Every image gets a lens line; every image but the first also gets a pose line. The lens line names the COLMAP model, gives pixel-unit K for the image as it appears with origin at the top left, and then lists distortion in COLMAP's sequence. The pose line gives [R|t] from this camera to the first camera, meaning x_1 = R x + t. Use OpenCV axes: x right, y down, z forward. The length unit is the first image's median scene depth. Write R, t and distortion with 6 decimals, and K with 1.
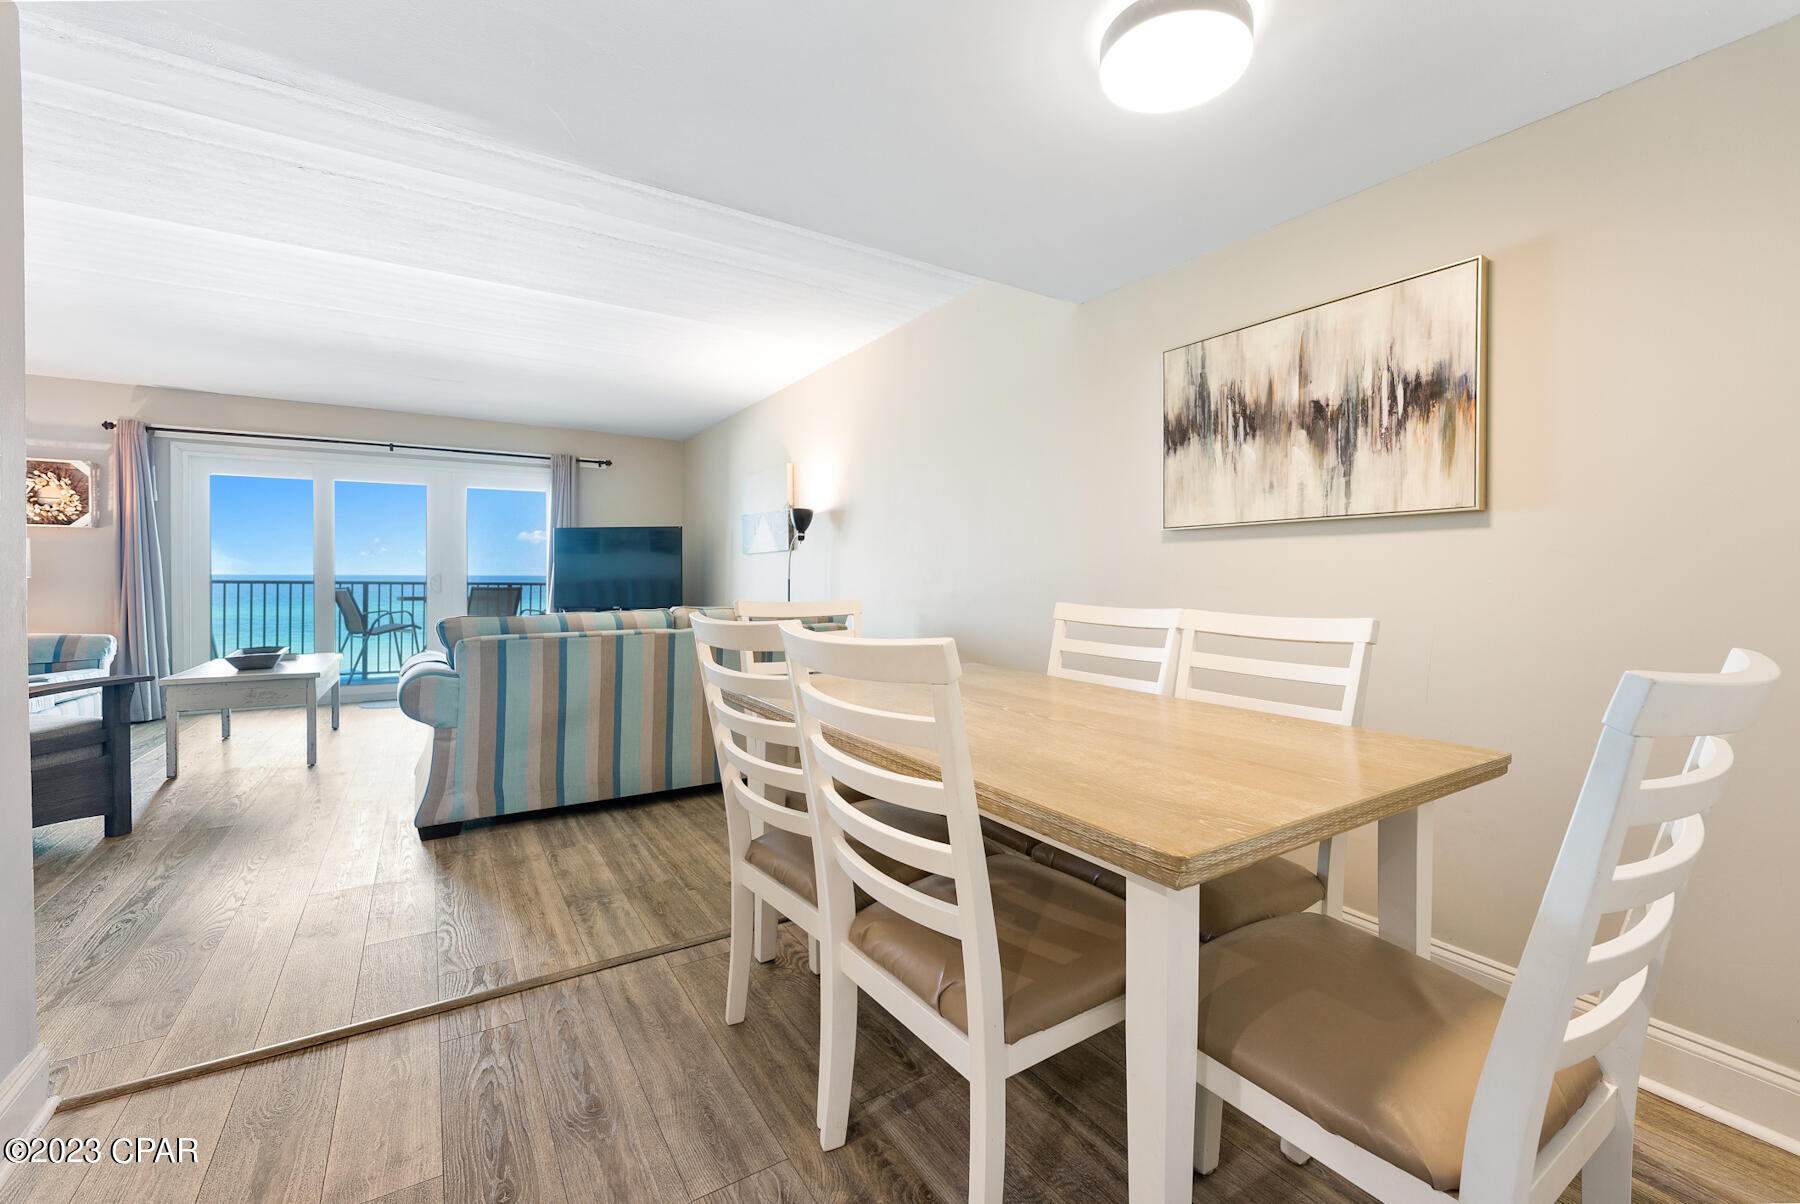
lens RADIAL K [[737.7, 0, 895.0], [0, 737.7, 598.6], [0, 0, 1]] dist [-0.017799, 0.000868]
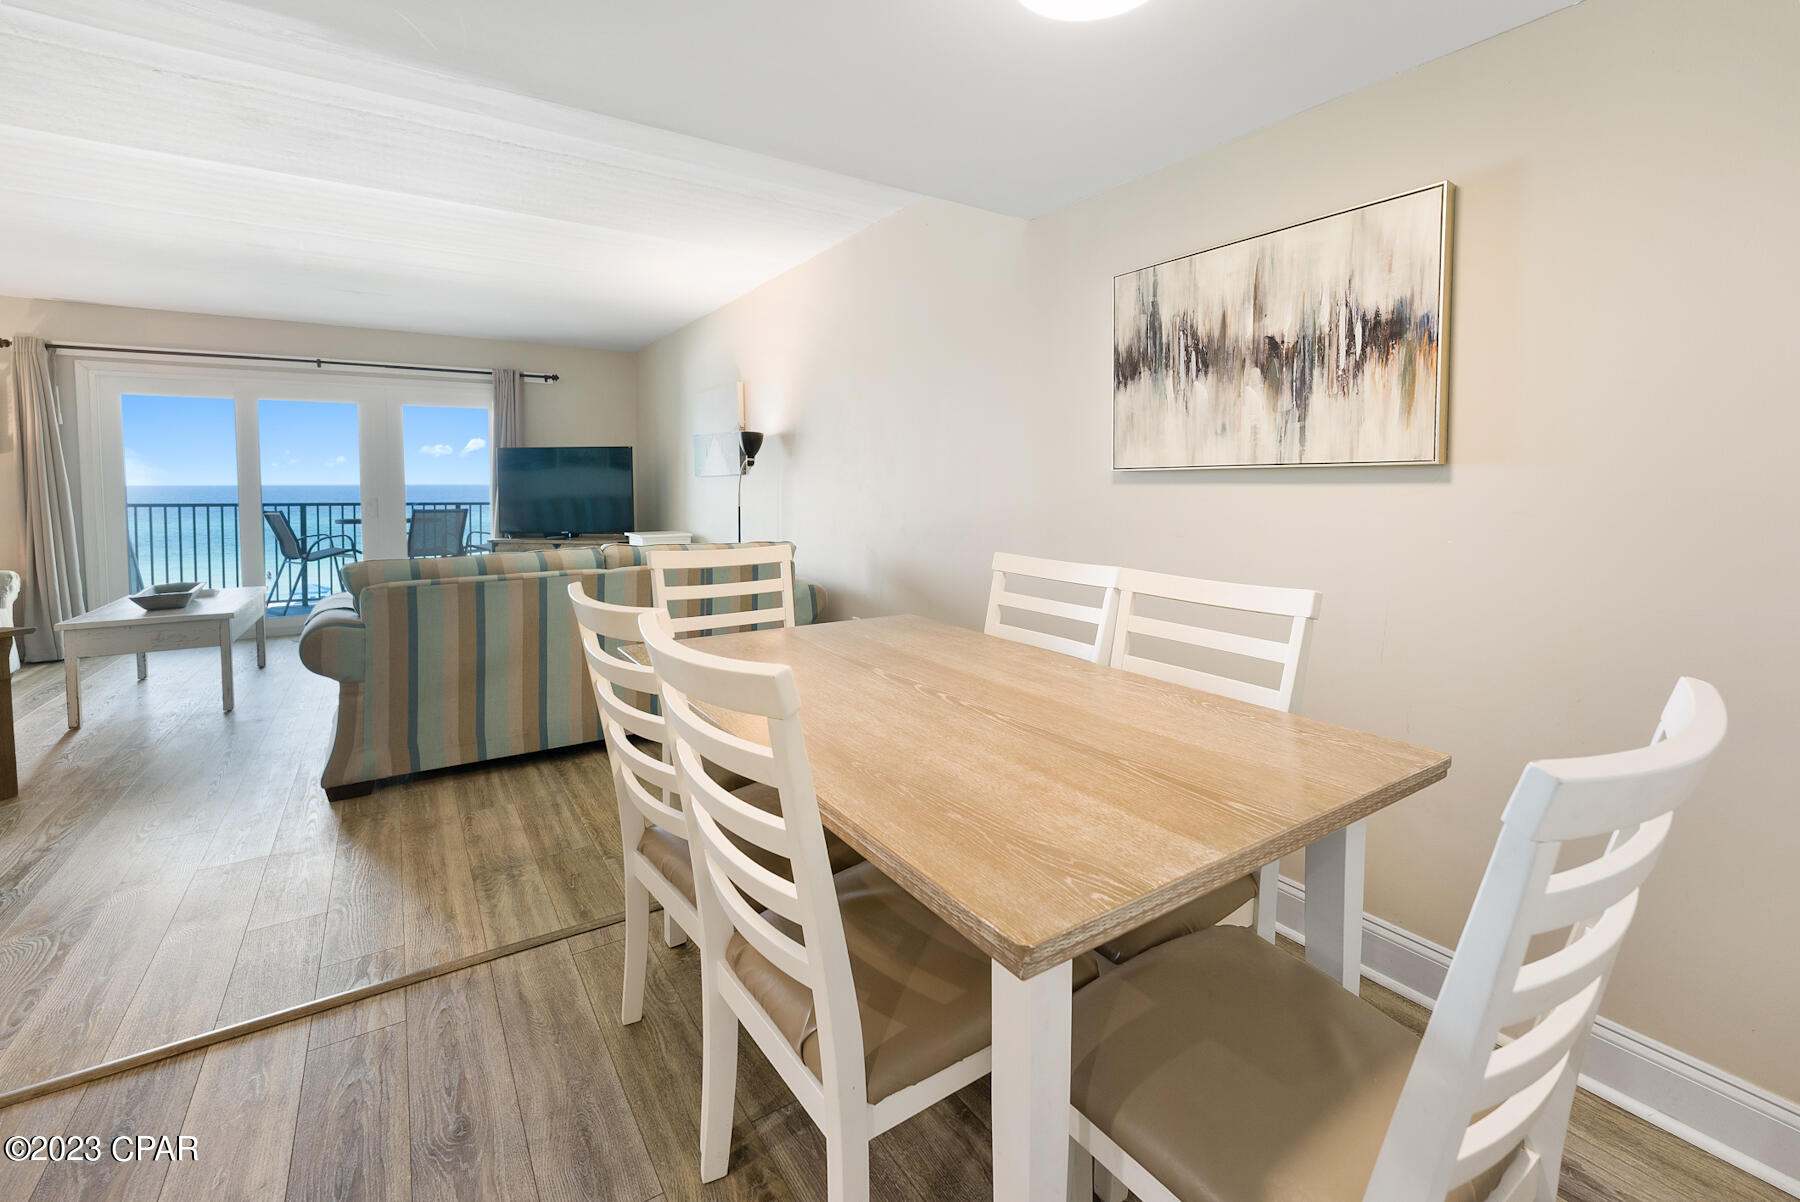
lens RADIAL K [[762.5, 0, 891.6], [0, 762.5, 533.9], [0, 0, 1]] dist [-0.016348, -0.000230]
pose [[0.999863, -0.006345, 0.015277, 0.083168], [0.005782, 0.999311, 0.036661, -0.060105], [-0.015499, -0.036567, 0.999211, 0.050308]]
